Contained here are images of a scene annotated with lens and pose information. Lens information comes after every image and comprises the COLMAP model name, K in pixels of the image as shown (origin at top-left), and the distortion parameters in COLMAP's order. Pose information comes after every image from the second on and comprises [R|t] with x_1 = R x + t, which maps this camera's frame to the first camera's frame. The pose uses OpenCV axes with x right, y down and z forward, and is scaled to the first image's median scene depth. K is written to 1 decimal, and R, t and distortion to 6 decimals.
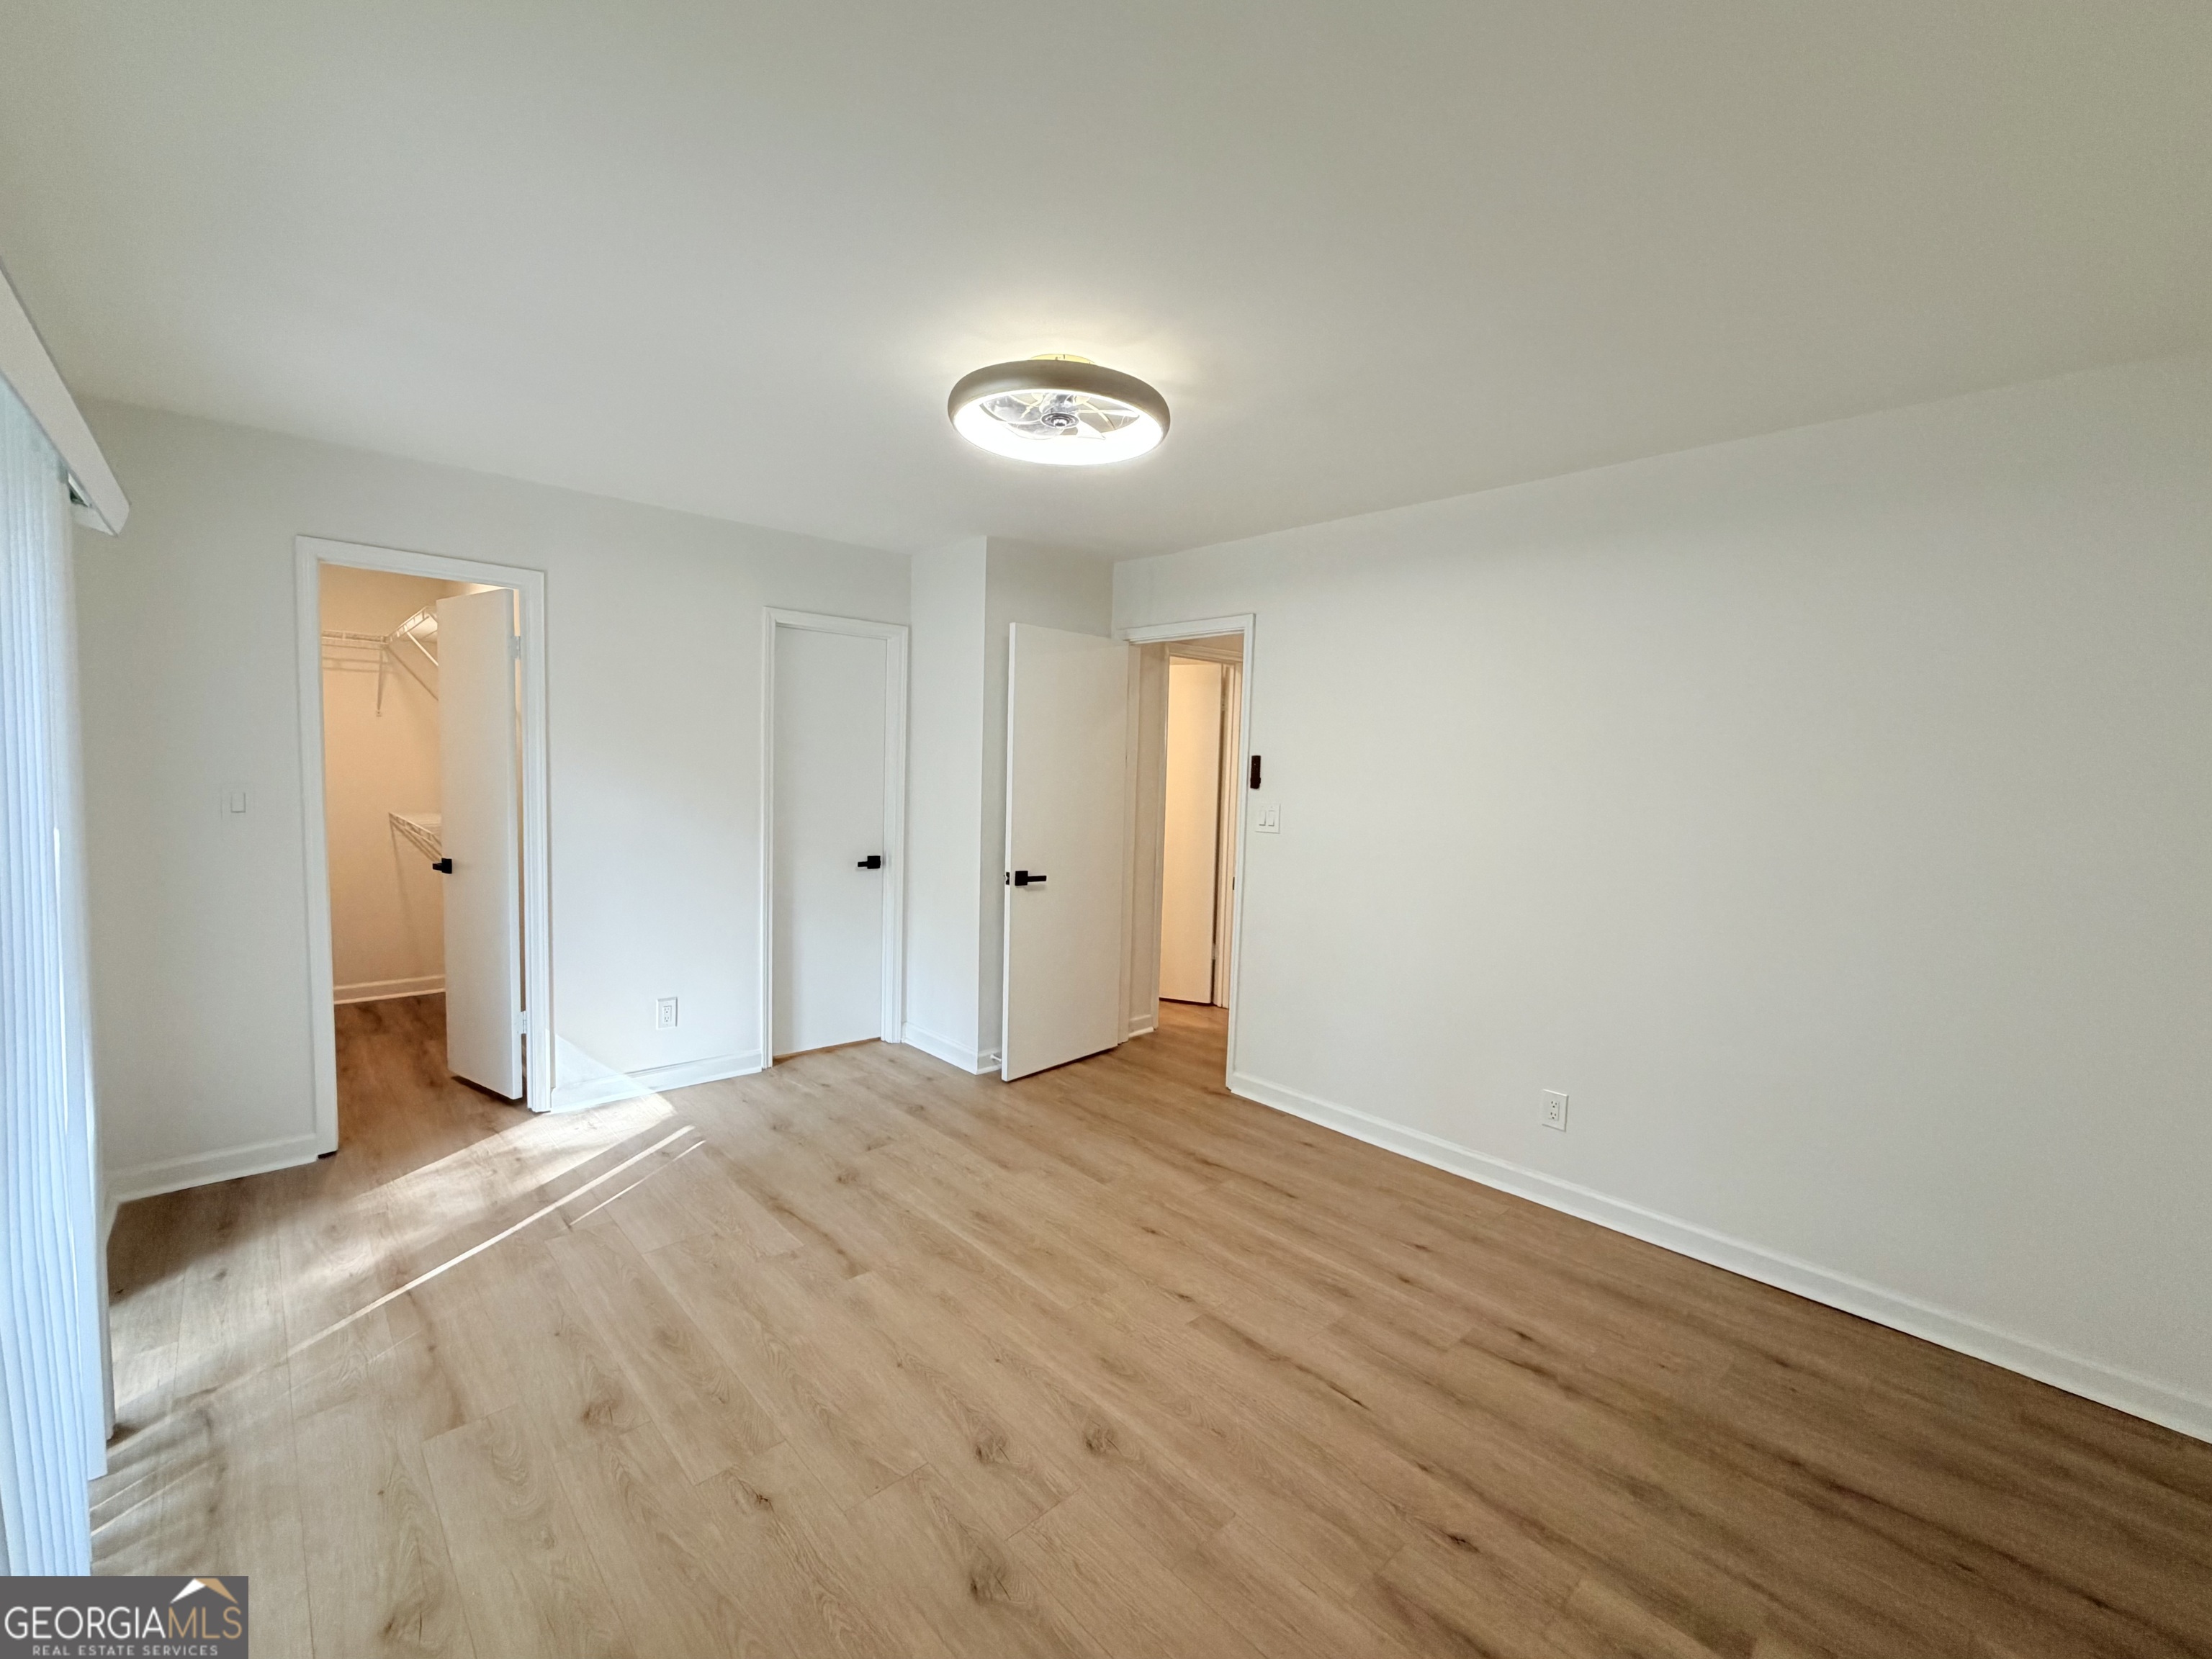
lens RADIAL K [[894.5, 0, 1099.3], [0, 894.5, 829.3], [0, 0, 1]] dist [0.000407, -0.000182]
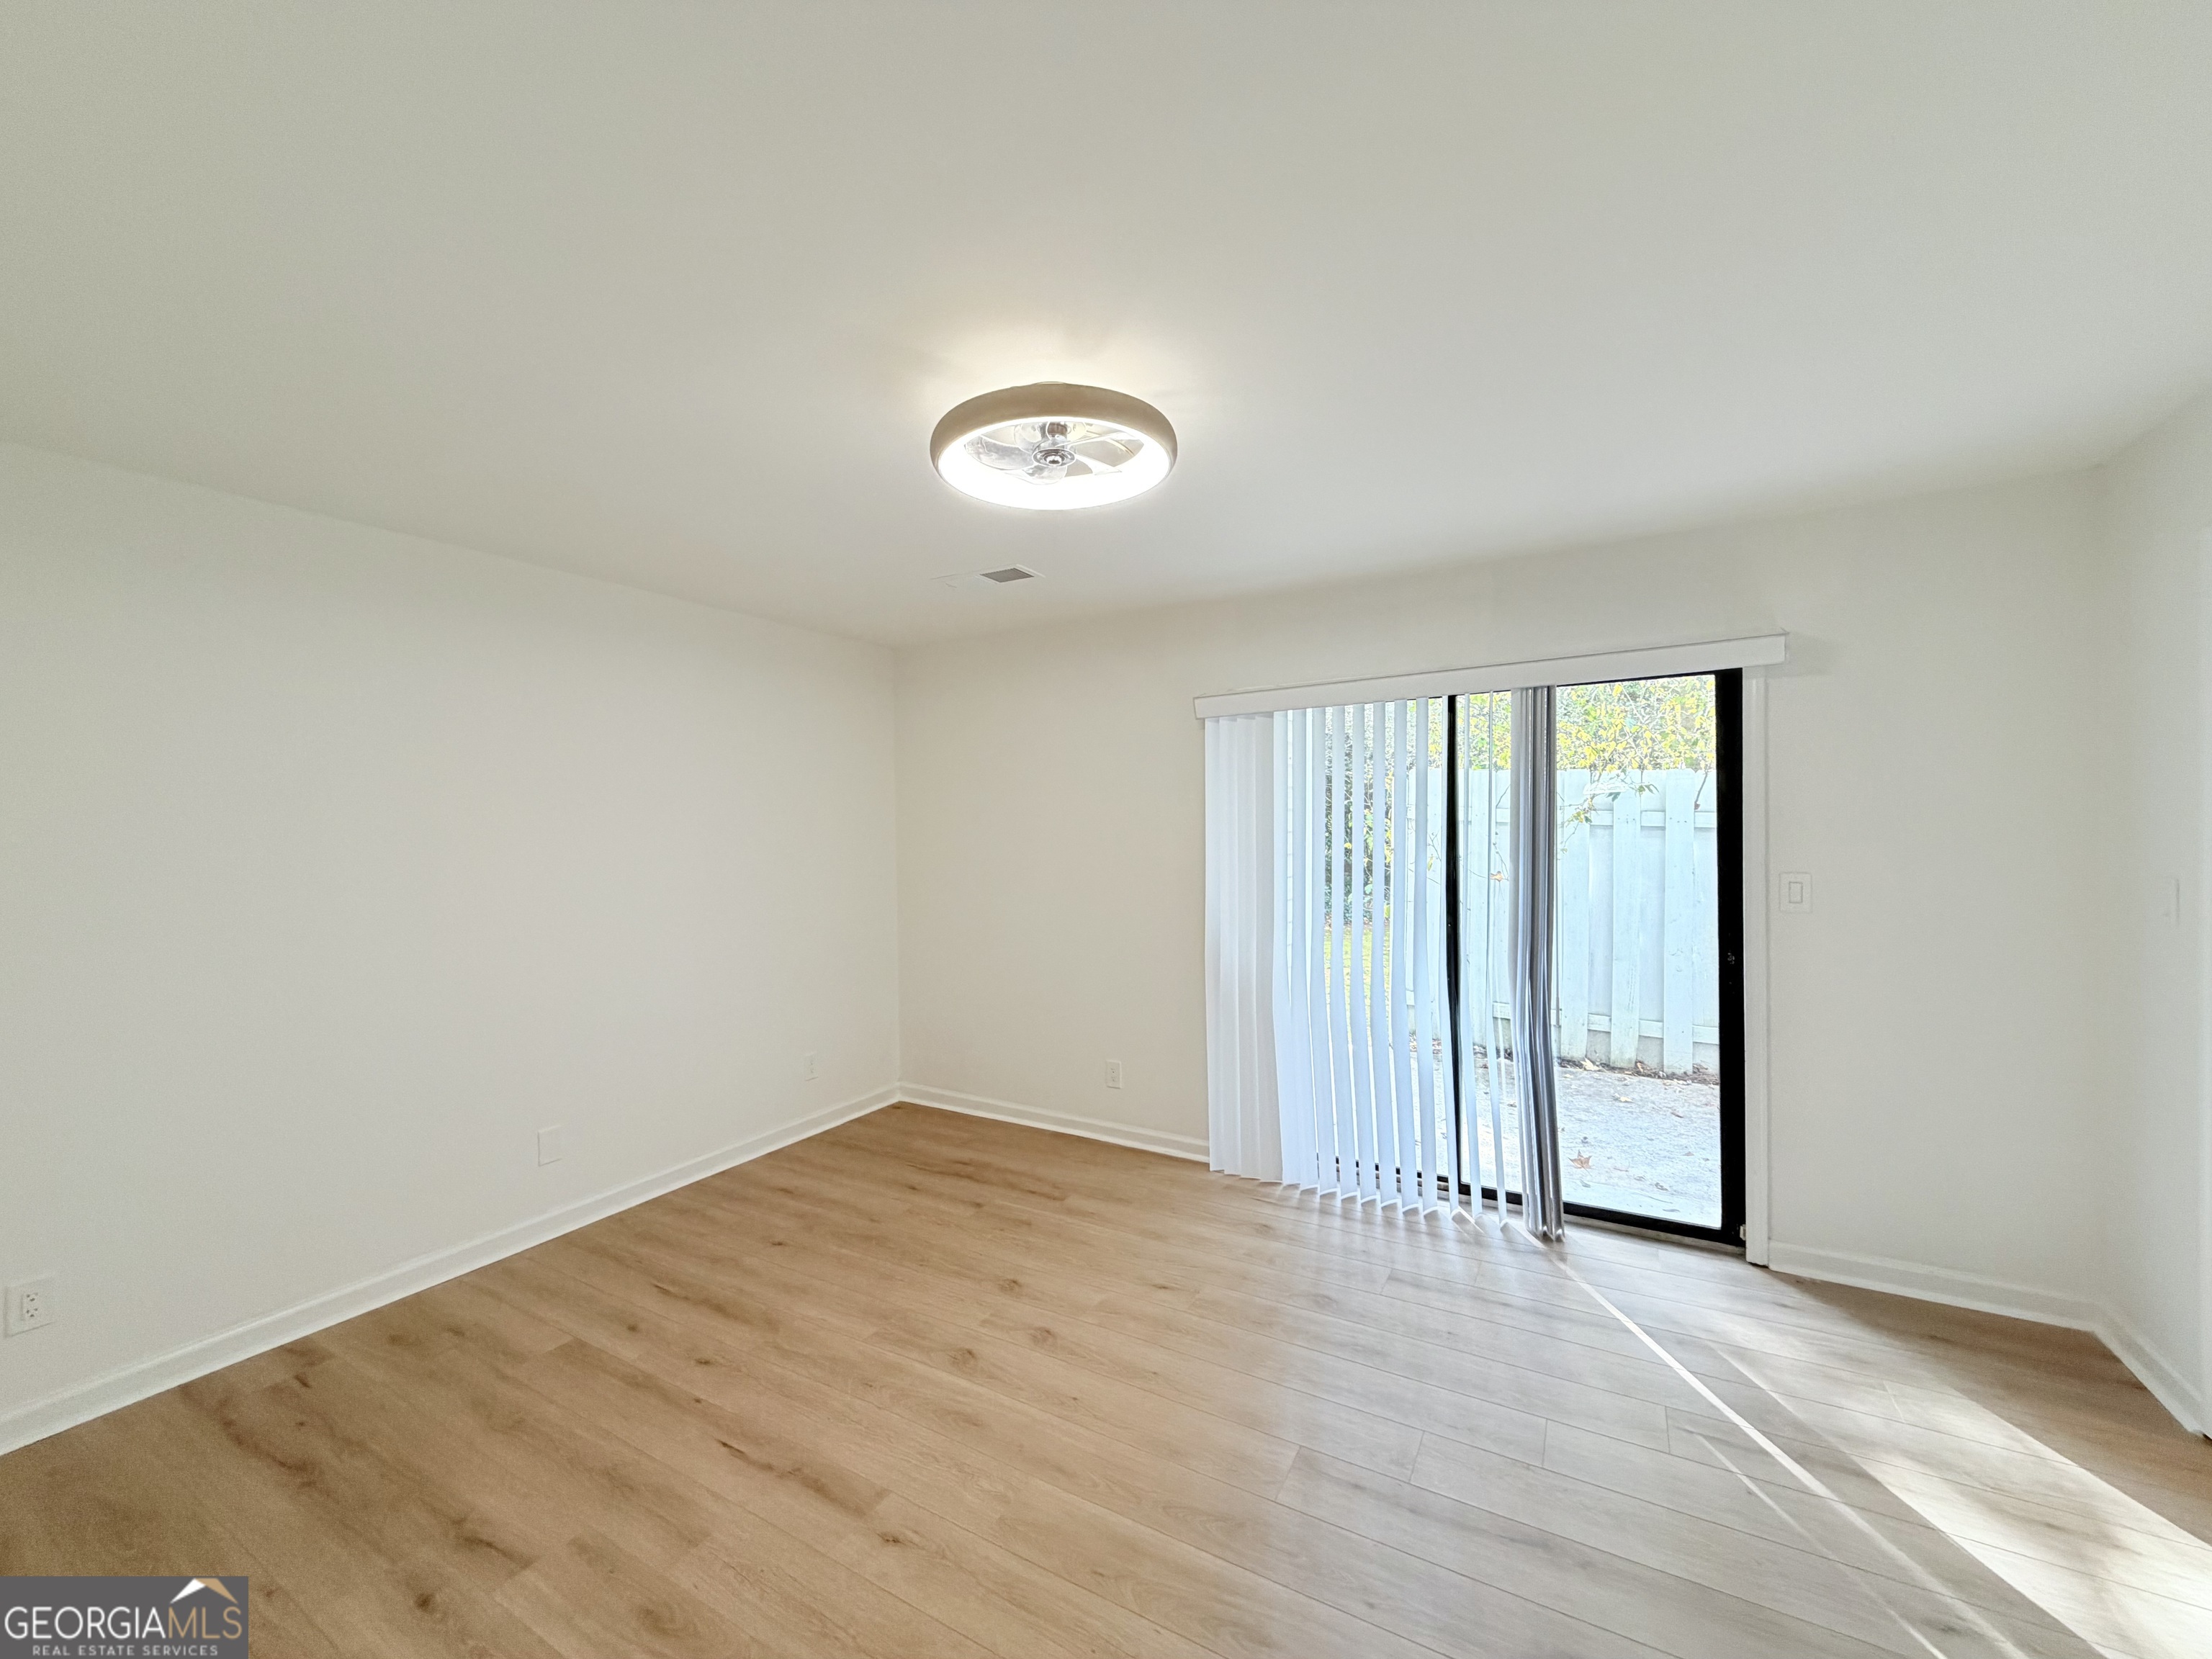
lens RADIAL K [[877.6, 0, 1097.9], [0, 877.6, 829.7], [0, 0, 1]] dist [0.001425, 0.000200]
pose [[-0.952712, -0.010599, -0.303690, 0.186502], [-0.036060, 0.996273, 0.078355, -0.161413], [0.301728, 0.085601, -0.949543, 1.967754]]
